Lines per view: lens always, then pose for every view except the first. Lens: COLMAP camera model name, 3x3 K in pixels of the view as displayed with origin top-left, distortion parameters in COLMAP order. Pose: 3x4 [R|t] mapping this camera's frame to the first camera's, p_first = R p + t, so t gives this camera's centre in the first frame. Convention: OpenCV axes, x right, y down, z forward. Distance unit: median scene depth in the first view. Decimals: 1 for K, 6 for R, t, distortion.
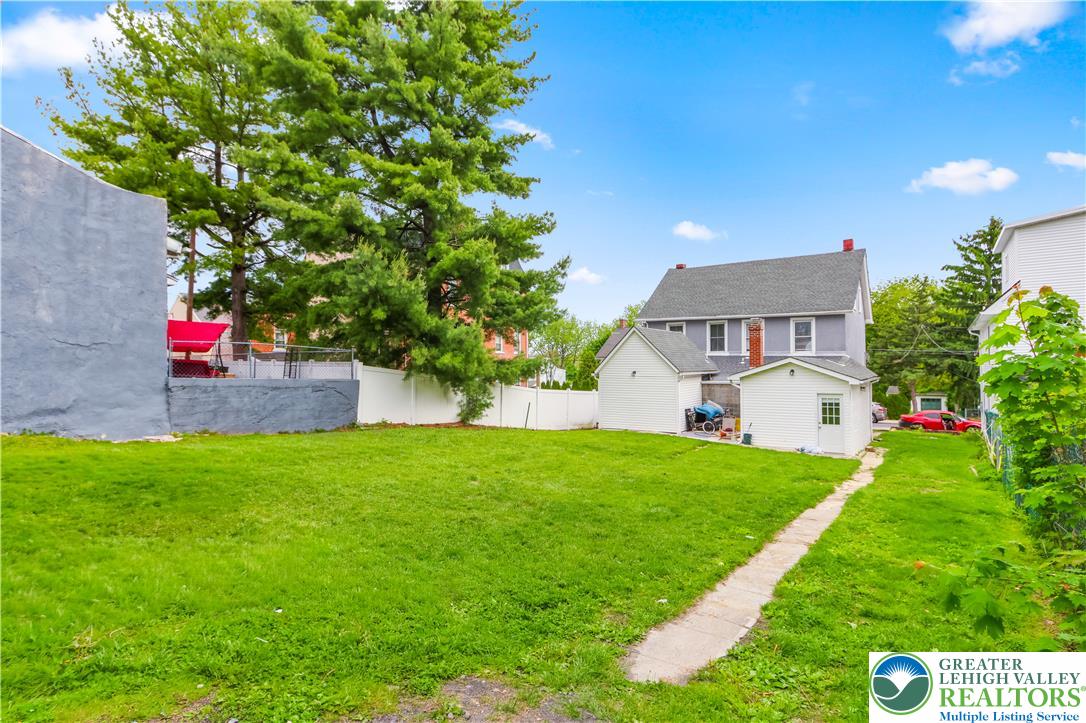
lens RADIAL K [[551.2, 0, 535.5], [0, 551.2, 365.6], [0, 0, 1]] dist [-0.001758, 0.000882]
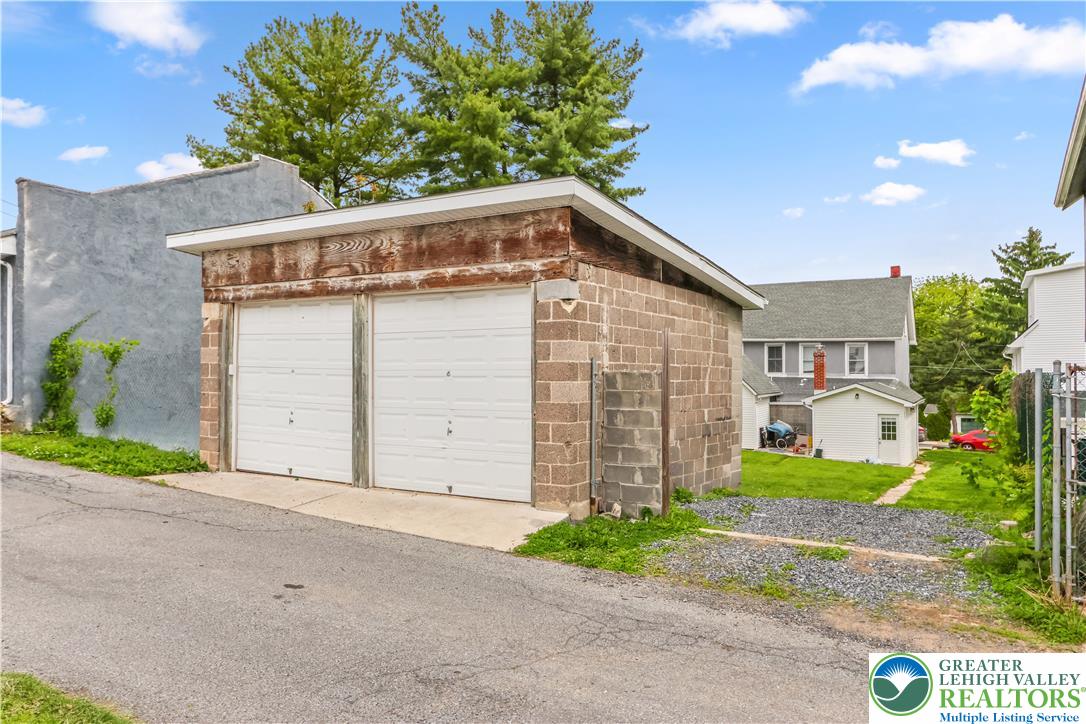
lens RADIAL K [[772.7, 0, 542.1], [0, 772.7, 365.8], [0, 0, 1]] dist [-0.002700, -0.003515]
pose [[0.993783, 0.006316, 0.111157, -0.264118], [-0.005230, 0.999936, -0.010062, -0.022274], [-0.111213, 0.009418, 0.993752, -0.385497]]
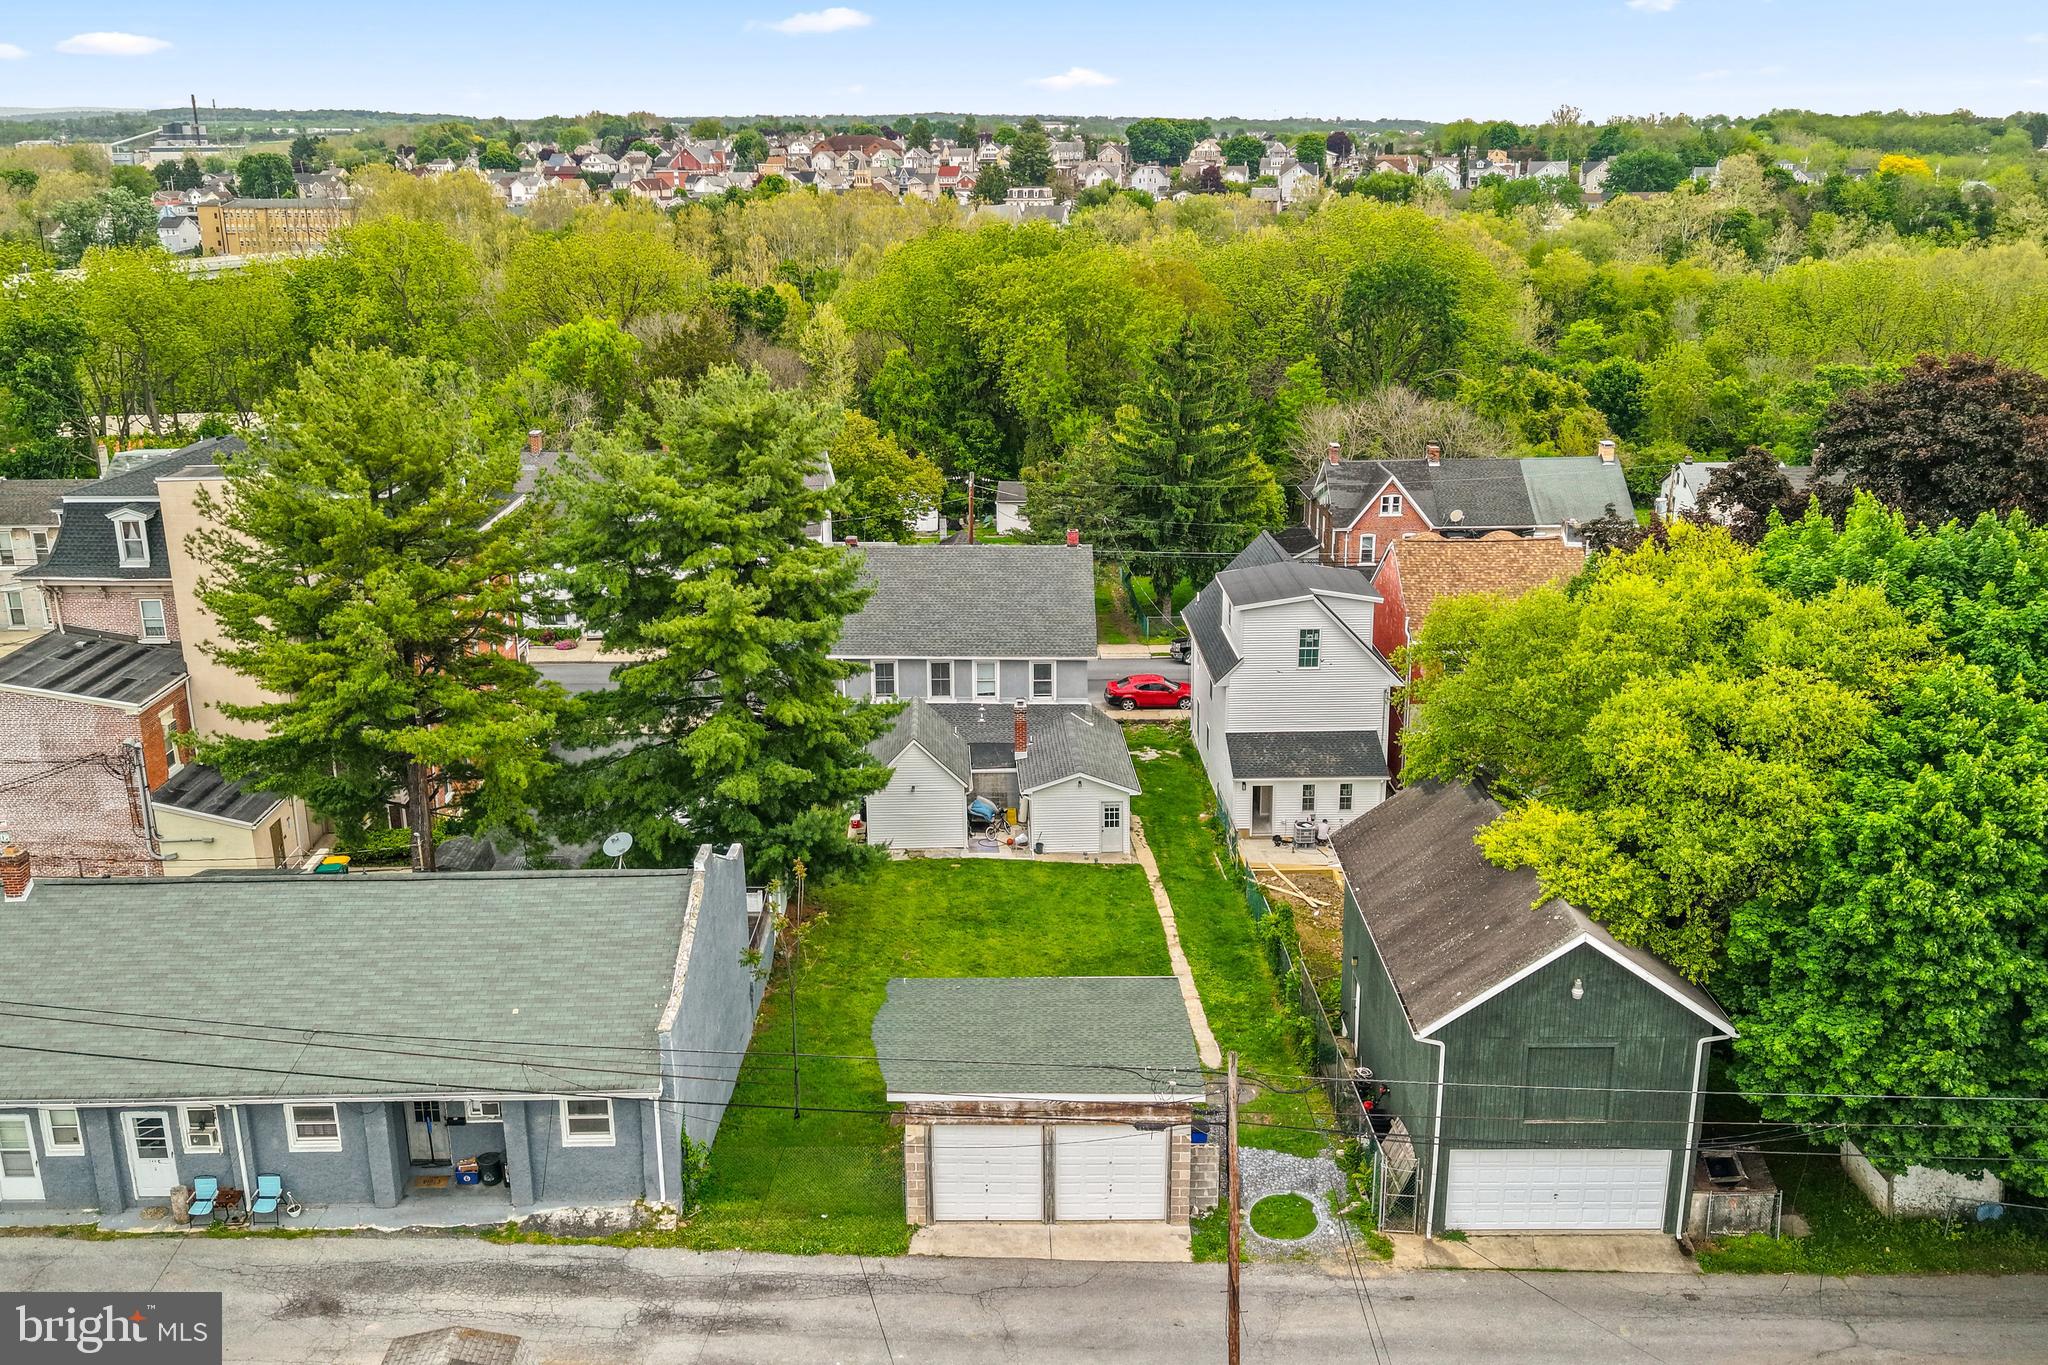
lens RADIAL K [[1787.7, 0, 1018.1], [0, 1787.7, 680.1], [0, 0, 1]] dist [0.033580, -0.018121]
pose [[0.790488, -0.175555, 0.586779, -1.073626], [0.001152, 0.958466, 0.285205, -0.777678], [-0.612477, -0.224775, 0.757858, -0.984076]]
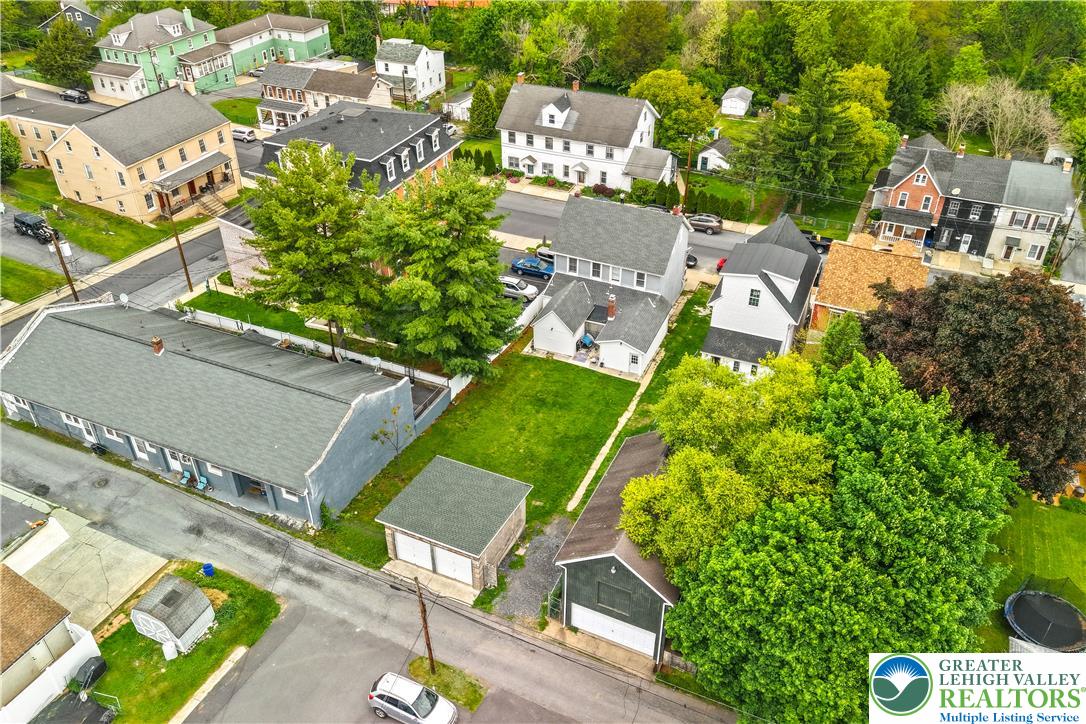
lens RADIAL K [[853.1, 0, 544.8], [0, 853.1, 365.7], [0, 0, 1]] dist [0.043273, -0.036008]
pose [[0.974849, -0.126239, 0.183666, -0.356396], [-0.002795, 0.817117, 0.576465, -1.360599], [-0.222849, -0.562480, 0.796213, -1.266946]]
